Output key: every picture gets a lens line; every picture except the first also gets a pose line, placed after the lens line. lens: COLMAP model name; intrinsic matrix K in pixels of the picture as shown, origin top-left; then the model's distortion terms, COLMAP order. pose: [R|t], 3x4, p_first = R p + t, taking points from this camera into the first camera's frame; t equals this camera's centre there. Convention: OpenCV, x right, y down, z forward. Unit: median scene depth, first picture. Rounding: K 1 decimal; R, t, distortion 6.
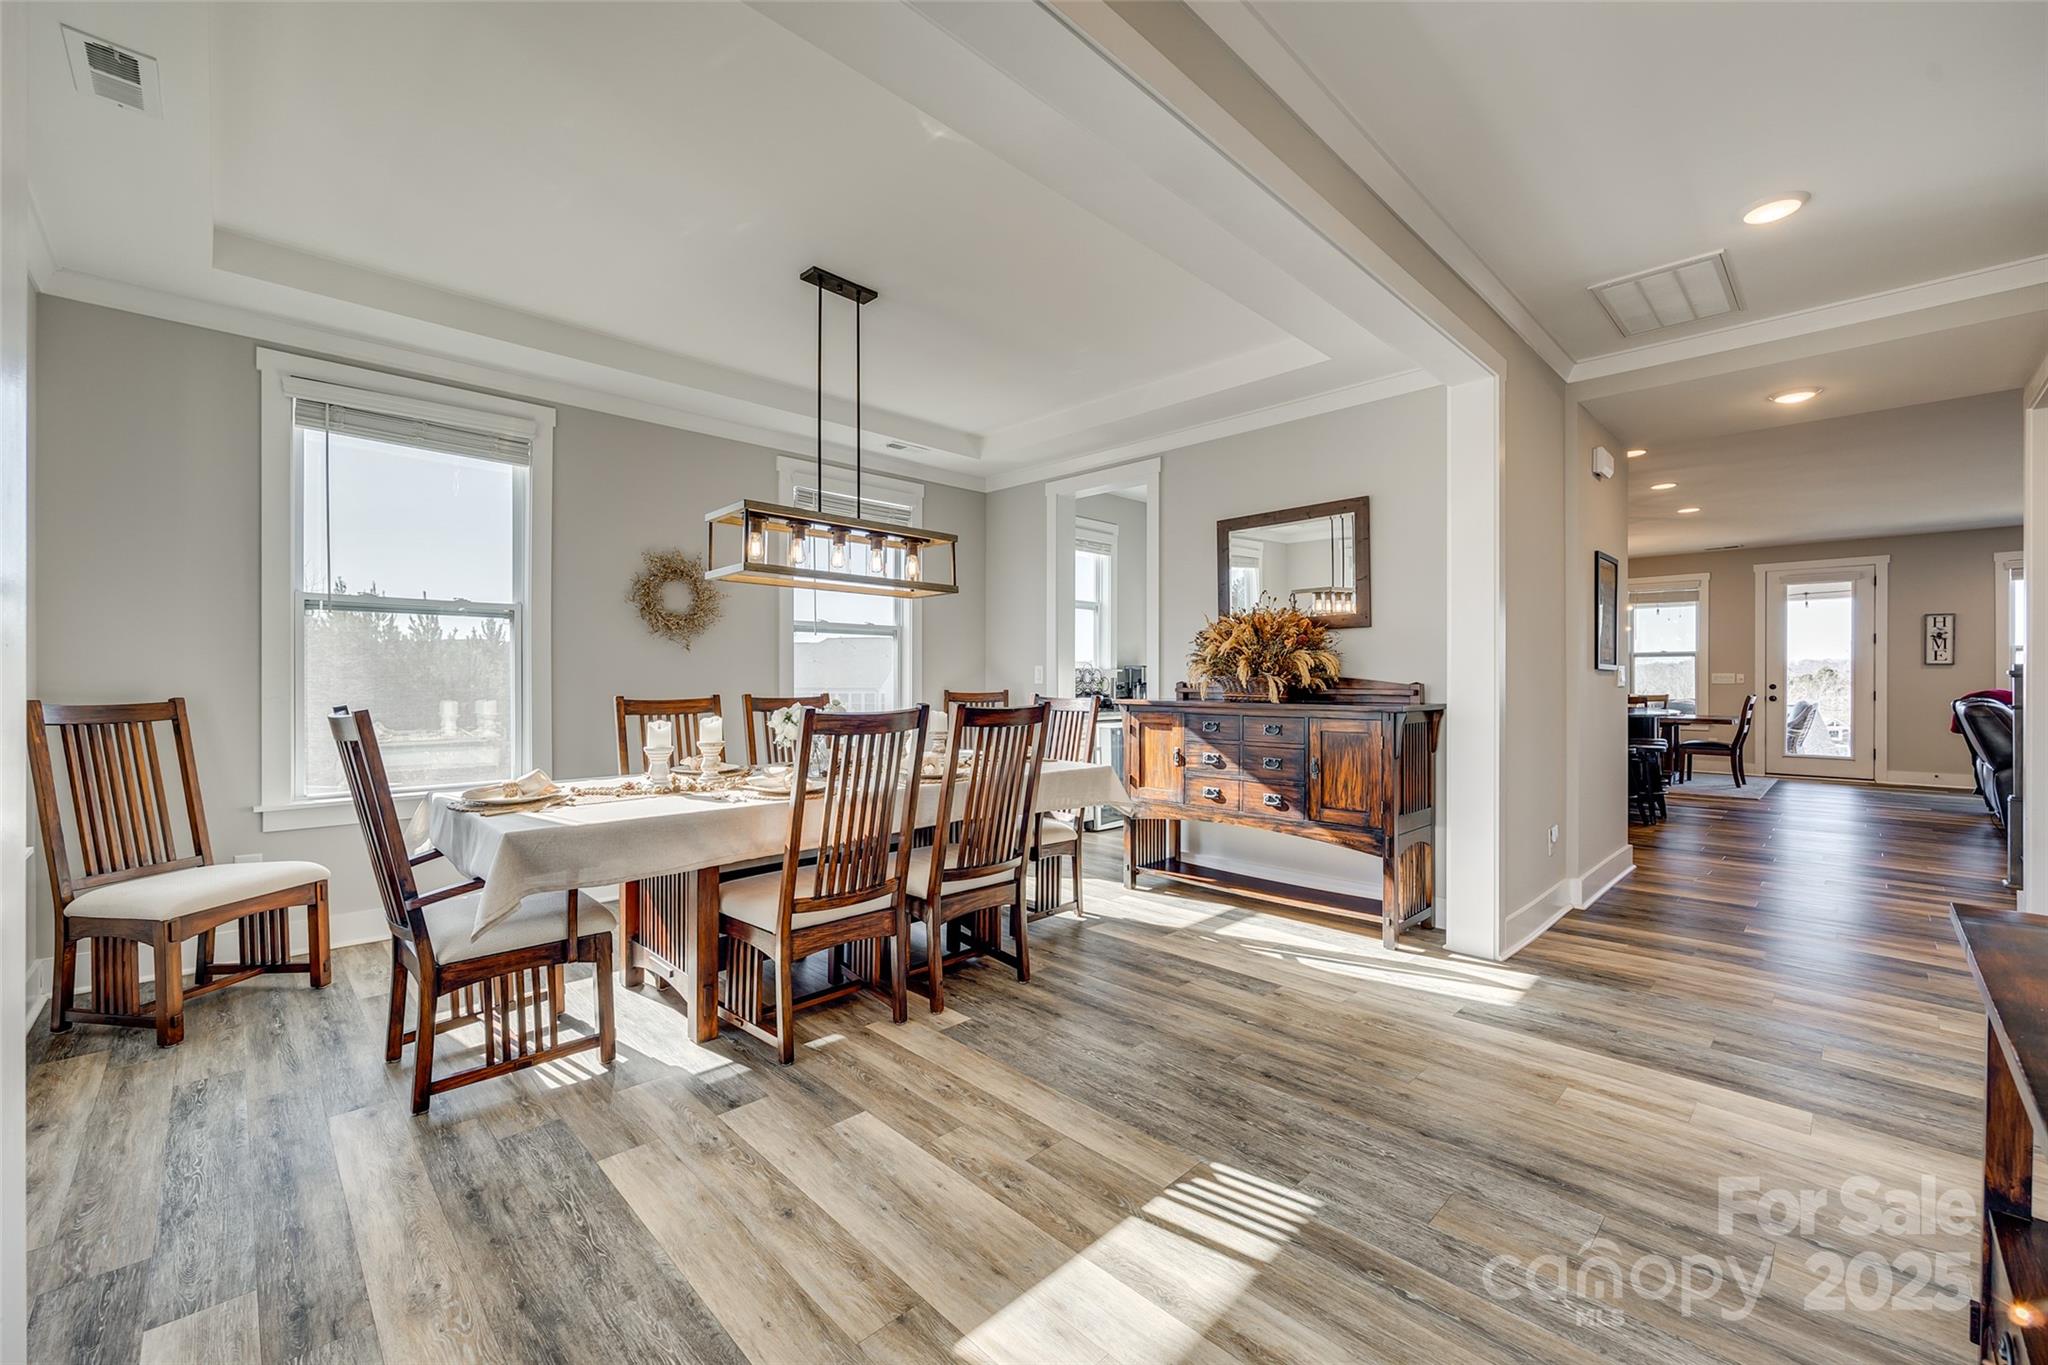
lens RADIAL K [[821.8, 0, 1026.4], [0, 821.8, 685.1], [0, 0, 1]] dist [-0.000999, -0.000185]
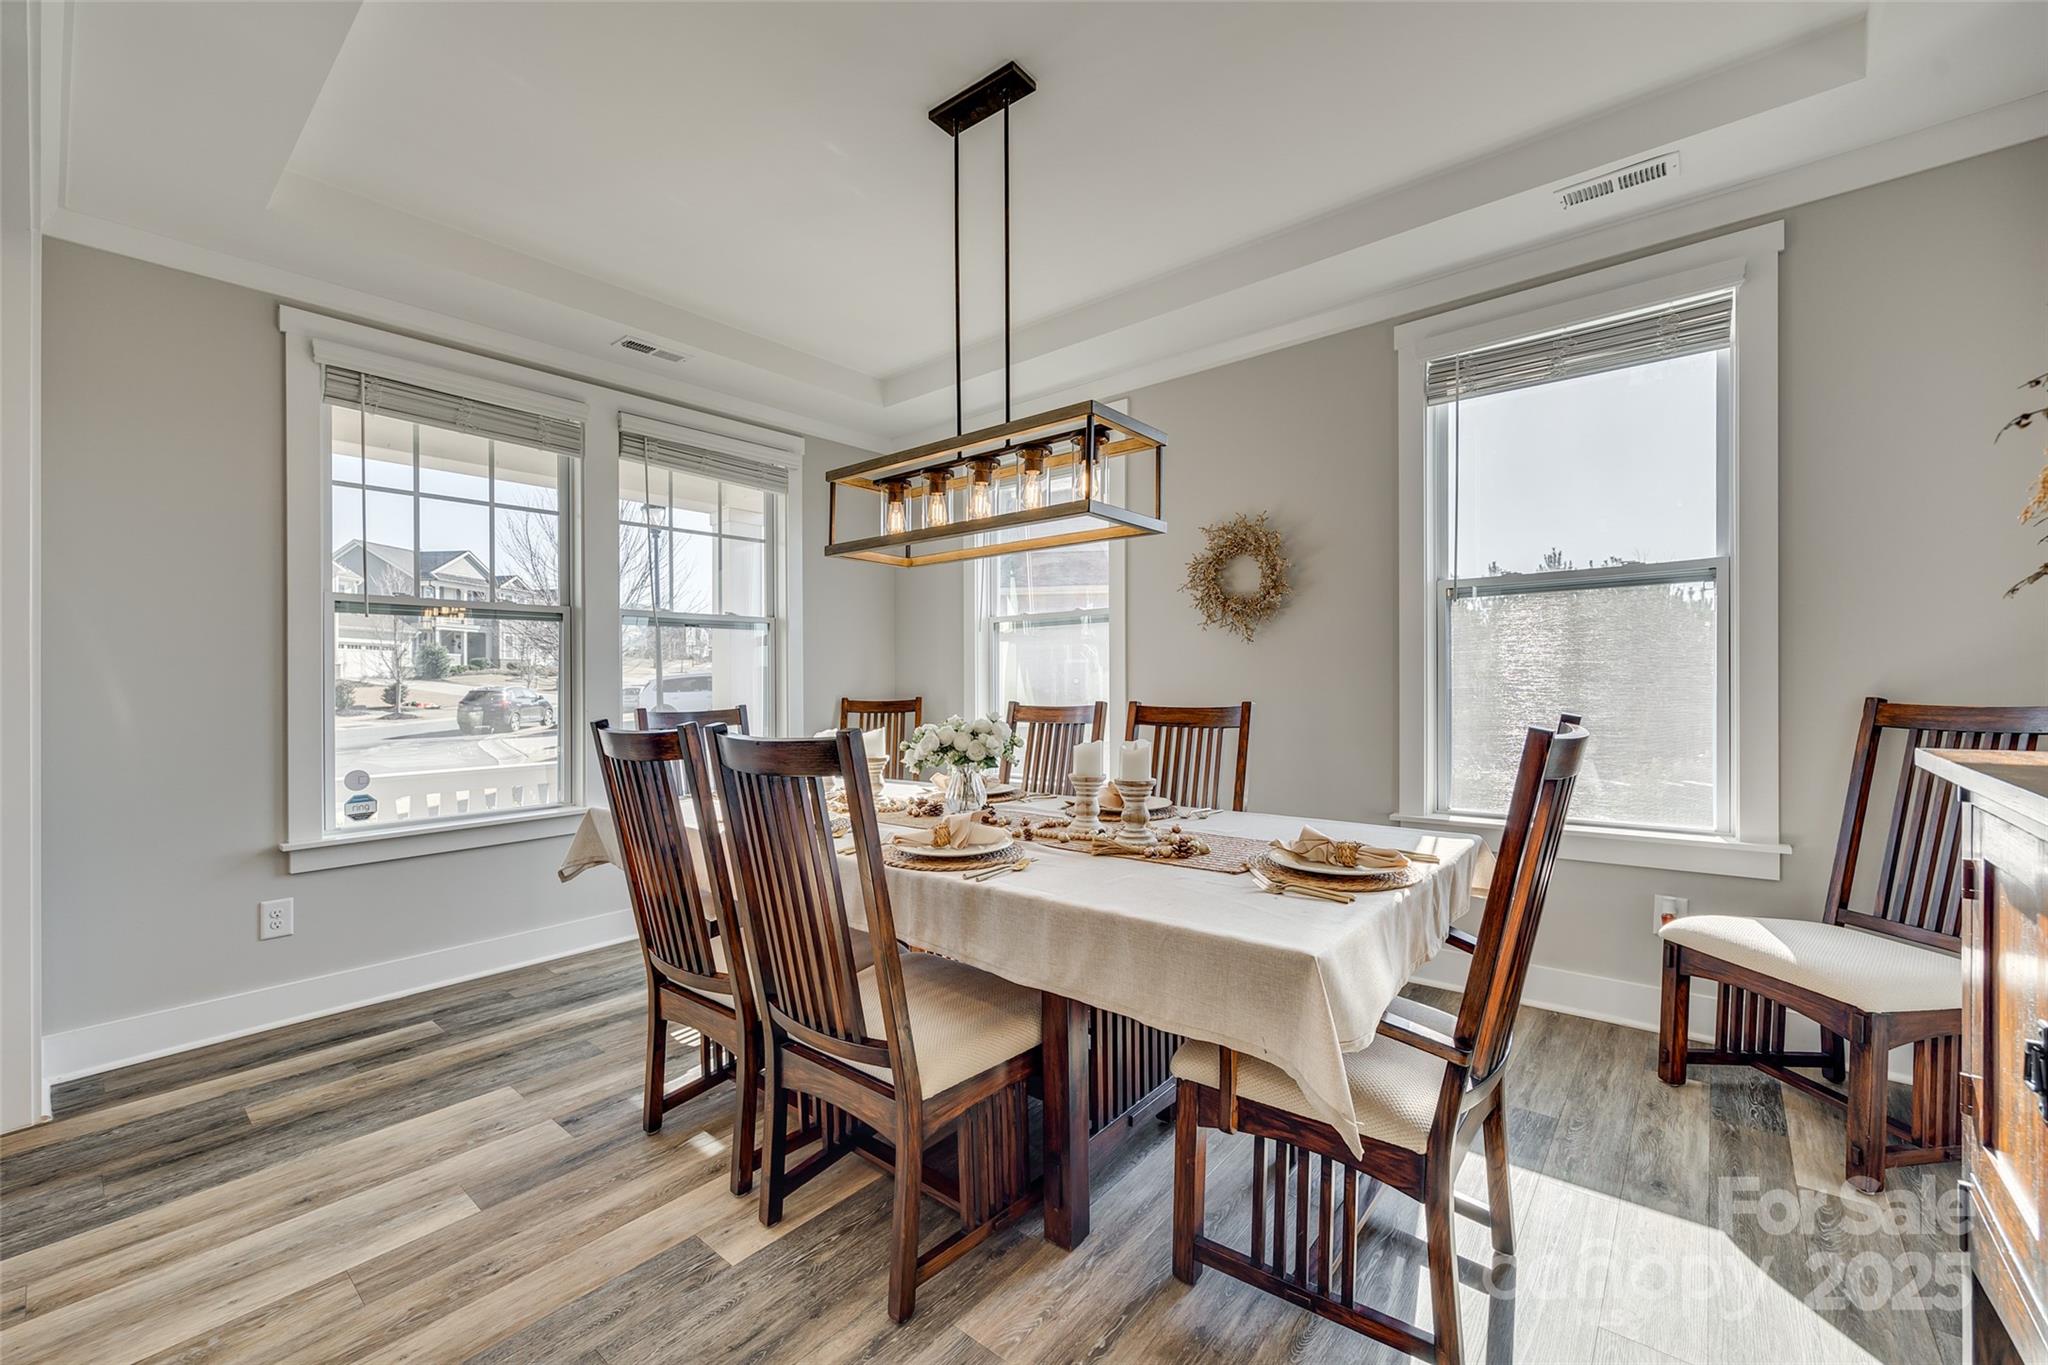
lens RADIAL K [[821.8, 0, 1026.4], [0, 821.8, 685.1], [0, 0, 1]] dist [-0.000999, -0.000185]
pose [[0.103741, 0.000073, -0.994604, 0.707313], [0.002771, 0.999996, 0.000362, -0.011124], [0.994600, -0.002794, 0.103740, 1.510292]]
